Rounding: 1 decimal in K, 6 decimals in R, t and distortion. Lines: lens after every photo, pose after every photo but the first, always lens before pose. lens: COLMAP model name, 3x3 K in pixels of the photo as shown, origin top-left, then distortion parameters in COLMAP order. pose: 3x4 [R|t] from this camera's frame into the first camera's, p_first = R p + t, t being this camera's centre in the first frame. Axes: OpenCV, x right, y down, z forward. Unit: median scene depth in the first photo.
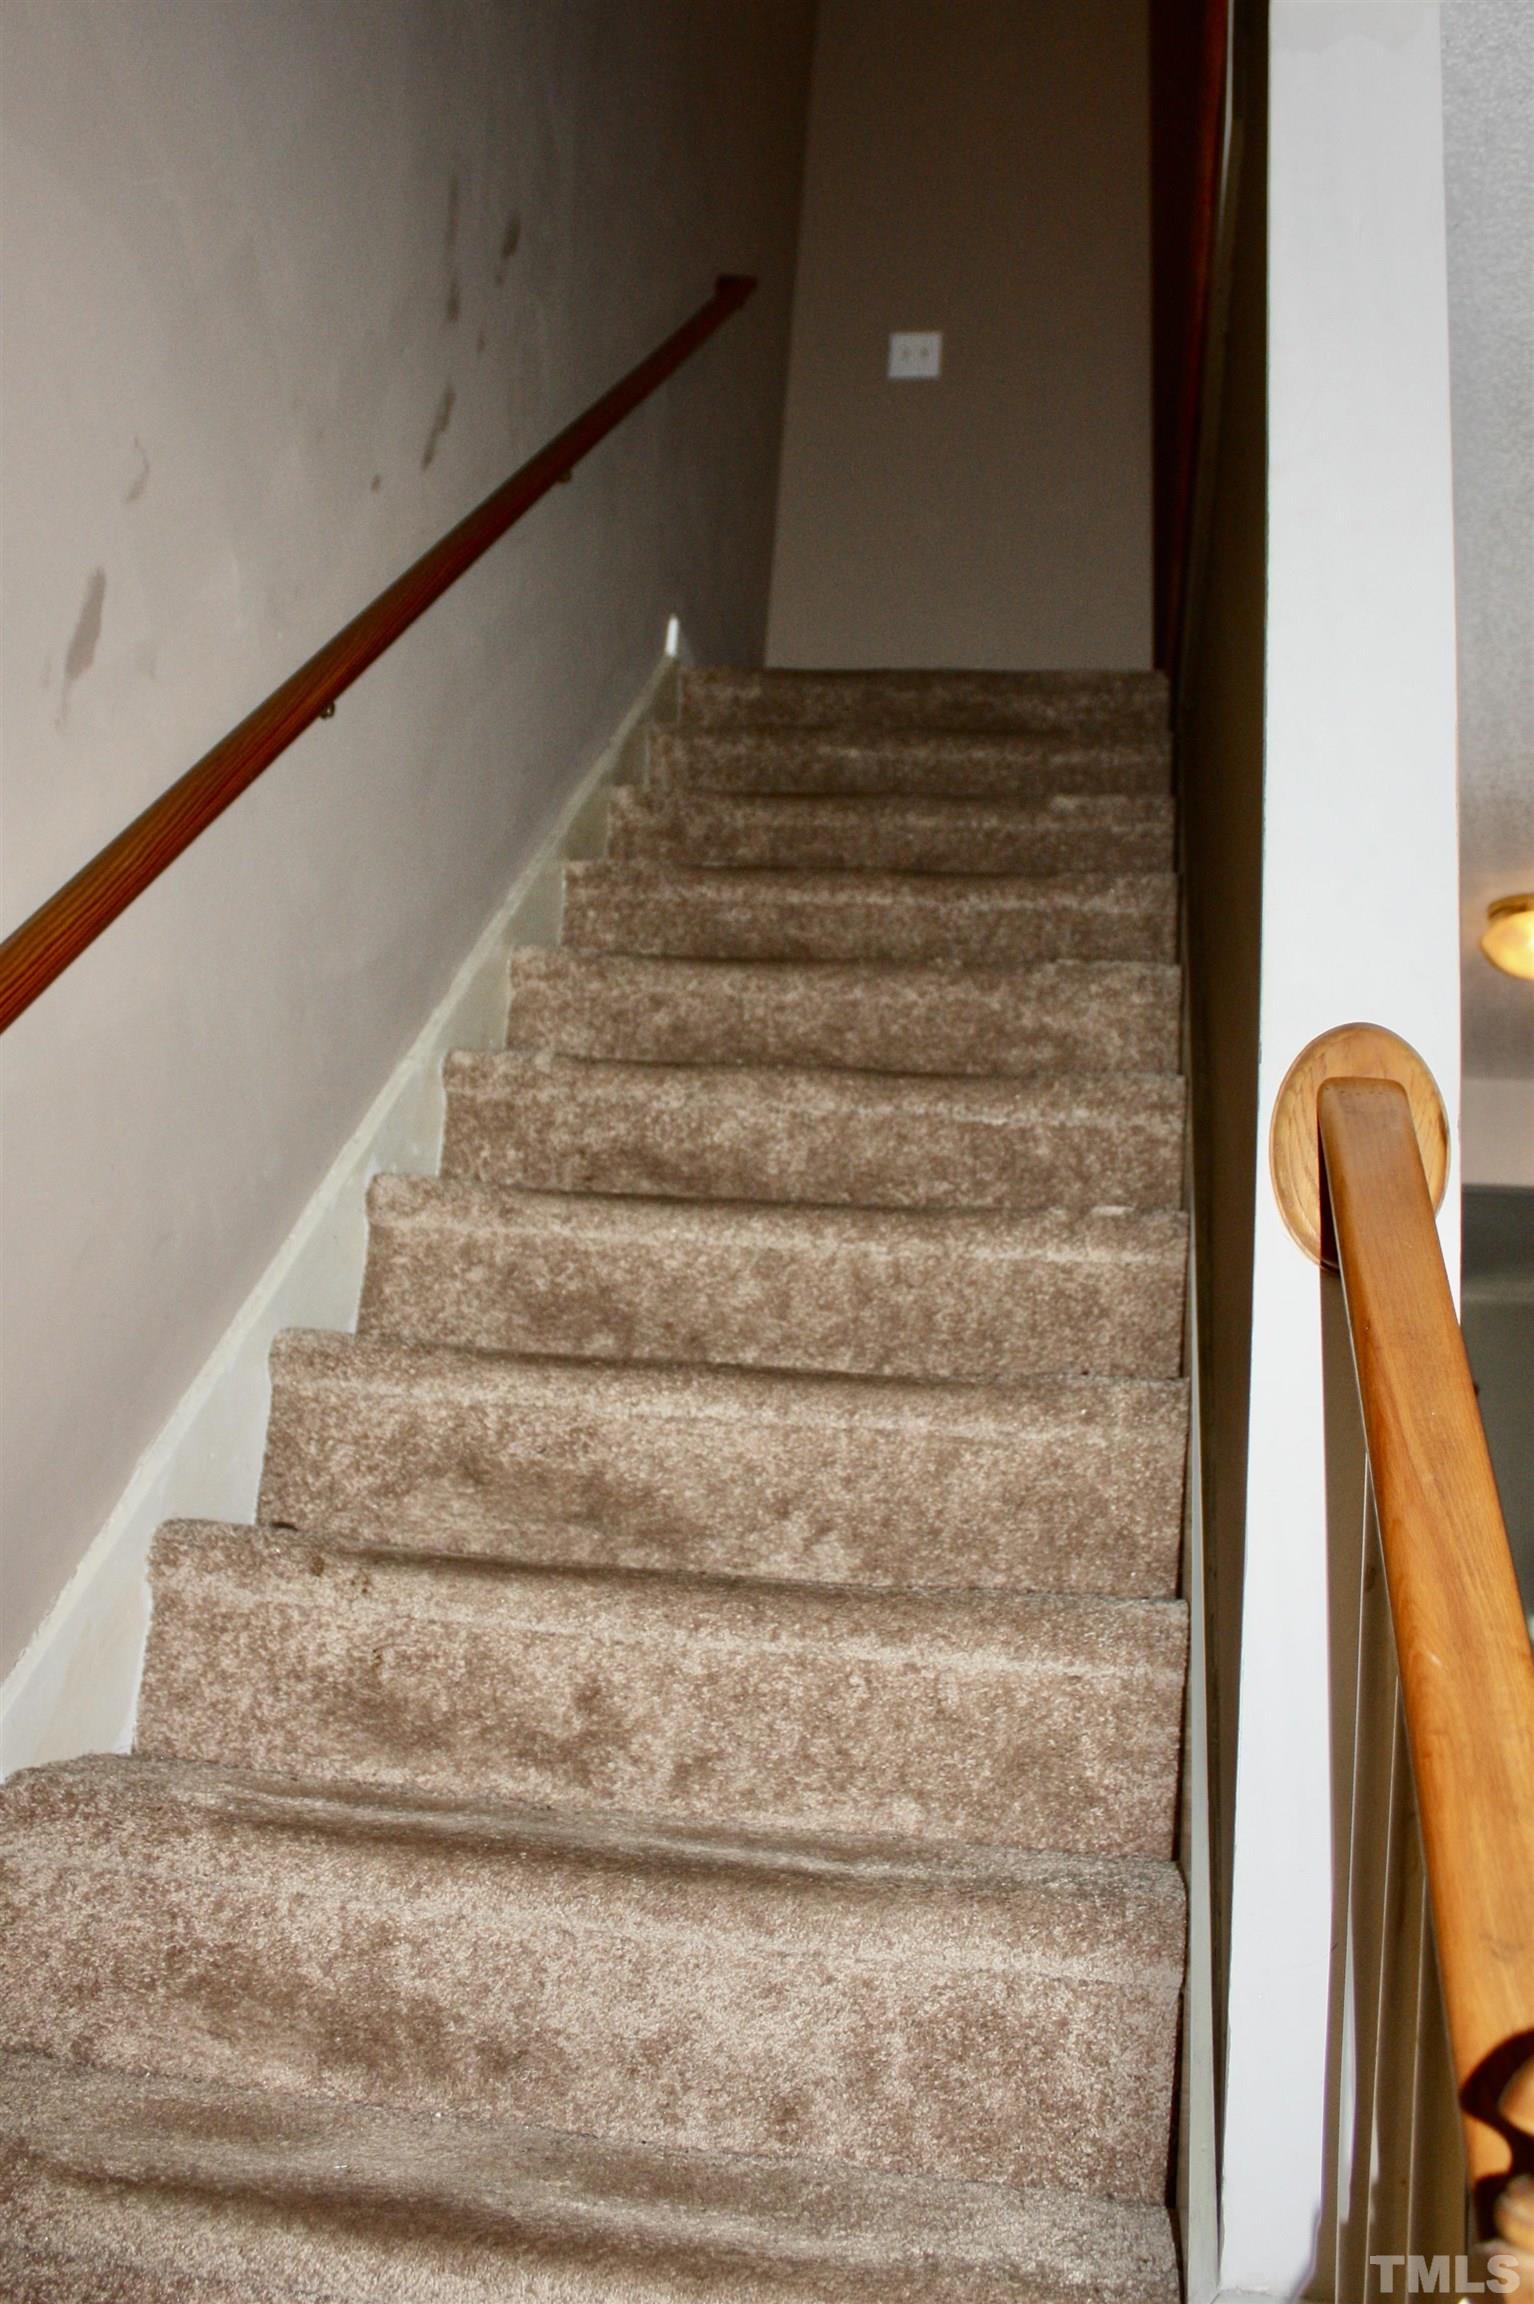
lens RADIAL K [[2221.2, 0, 767.0], [0, 2221.2, 1152.0], [0, 0, 1]] dist [-0.115594, 0.144805]
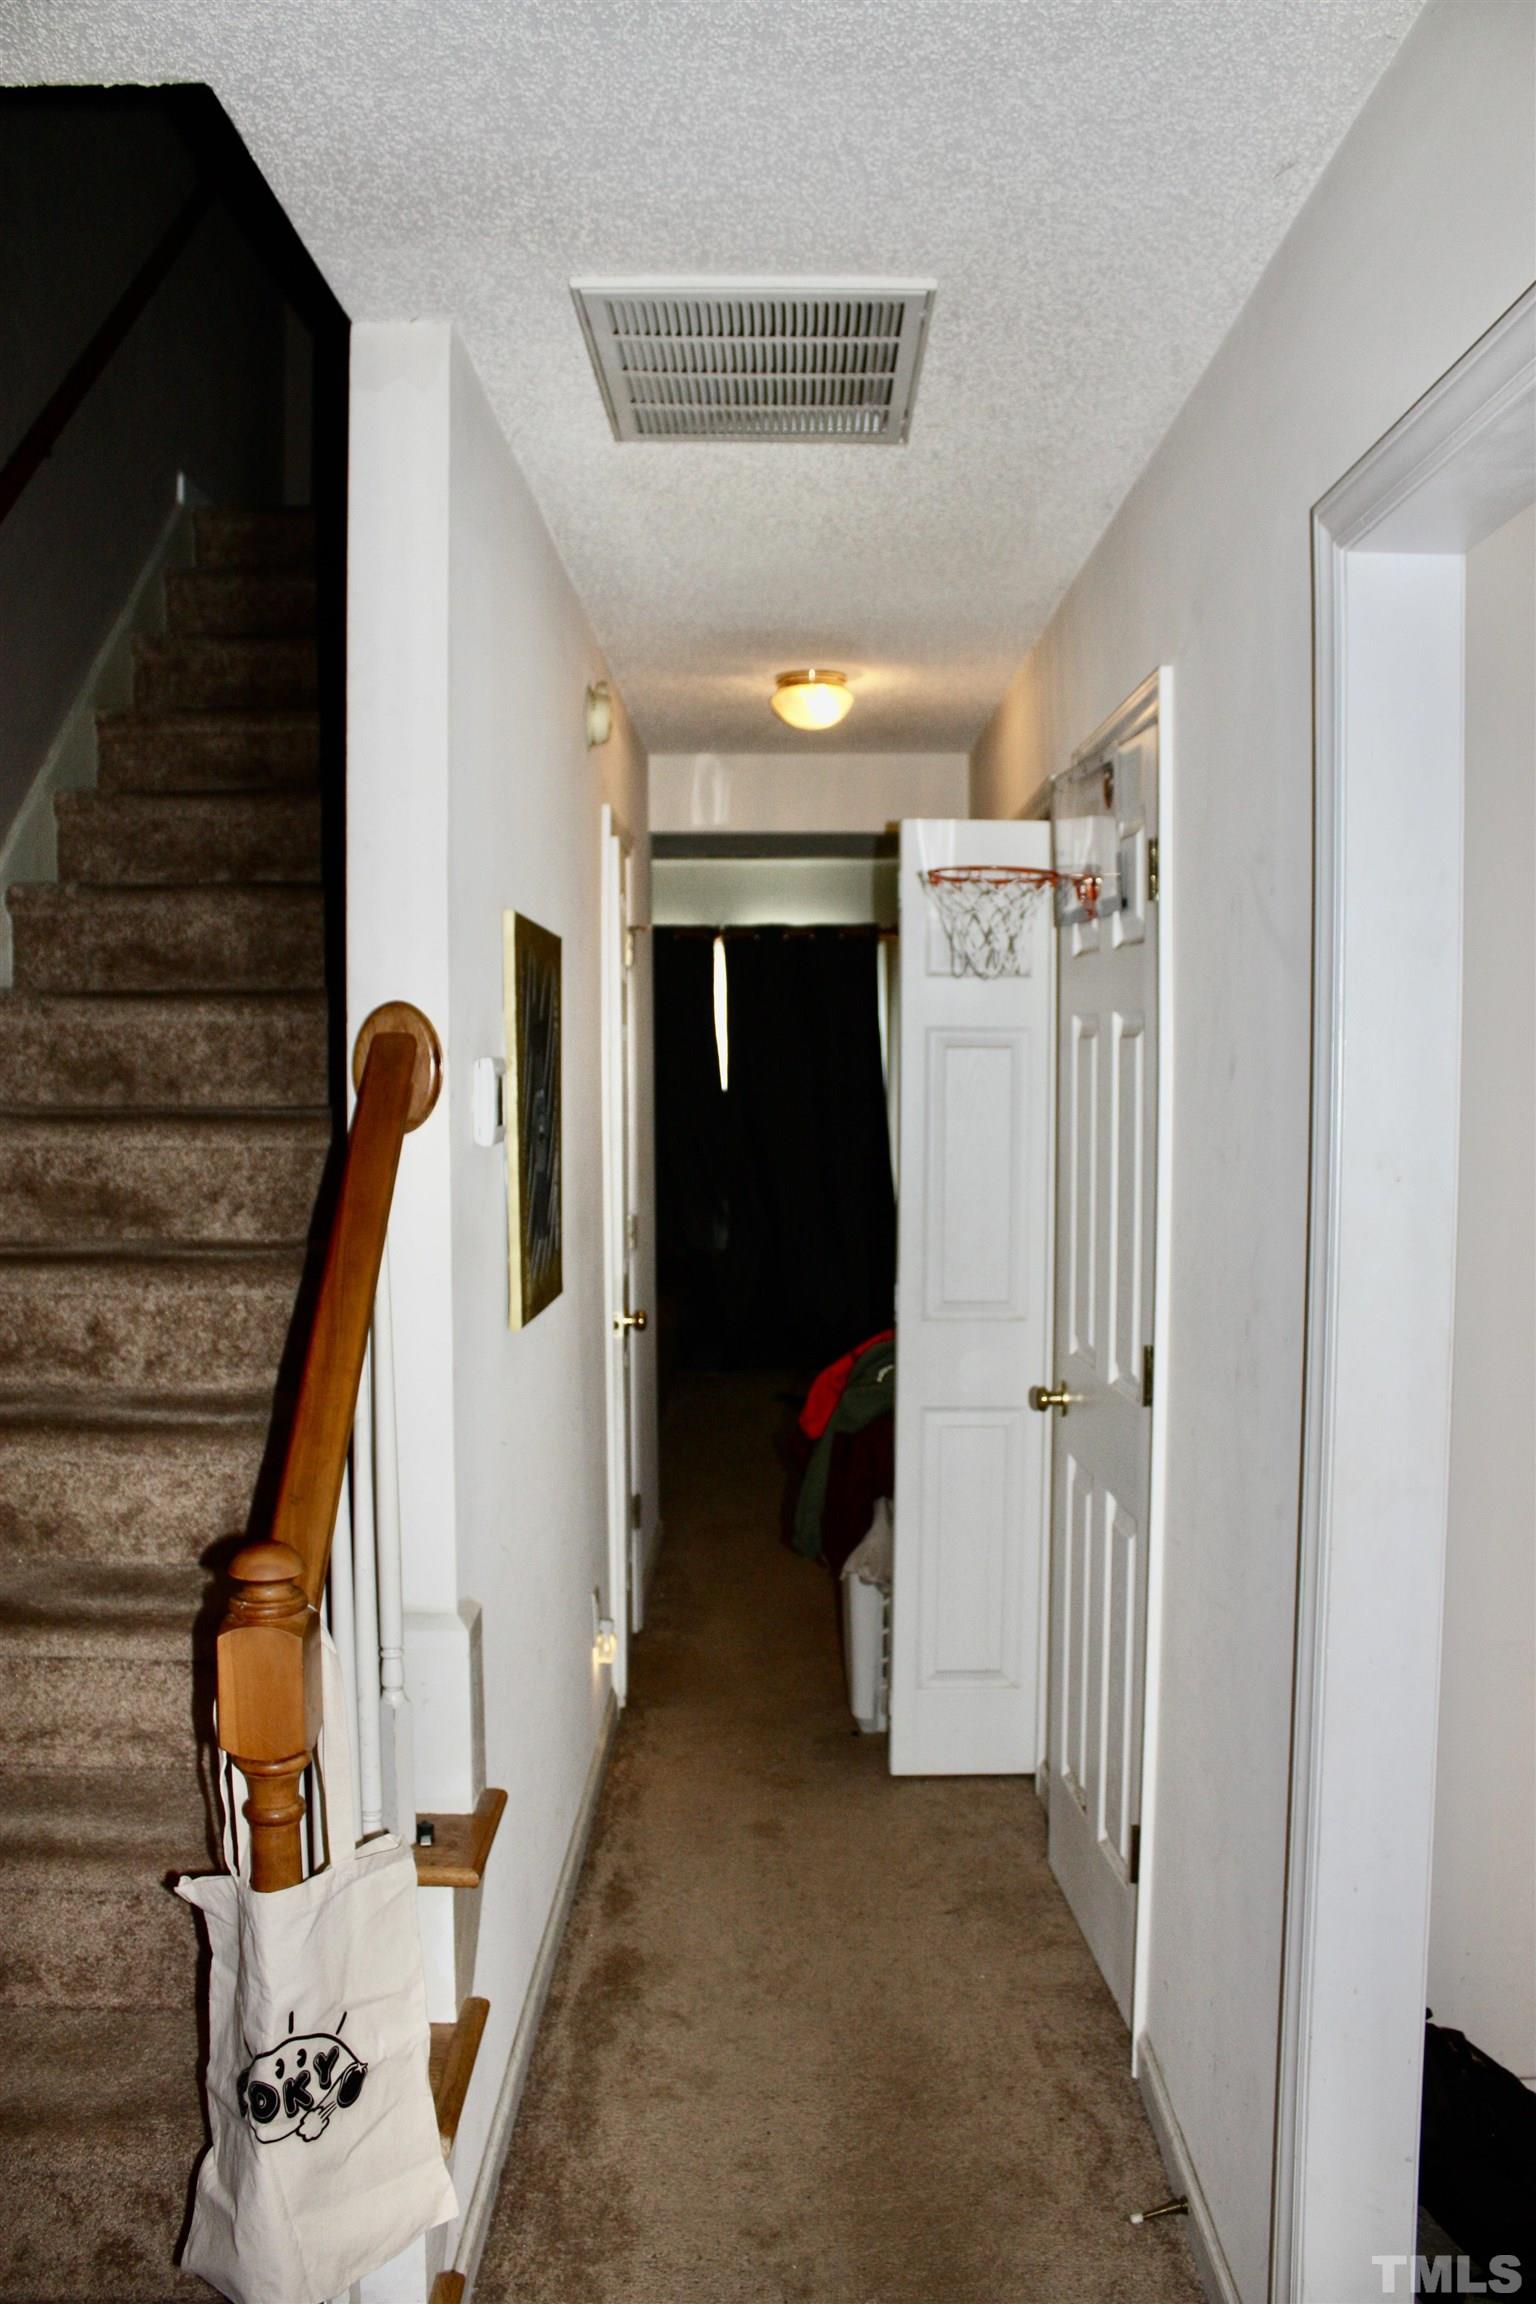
lens RADIAL K [[1920.8, 0, 768.0], [0, 1920.8, 1152.0], [0, 0, 1]] dist [-0.117350, 0.078271]
pose [[0.988780, -0.088178, 0.120580, 0.248517], [0.053988, 0.963575, 0.261933, -0.226584], [-0.139285, -0.252484, 0.957524, -0.437383]]
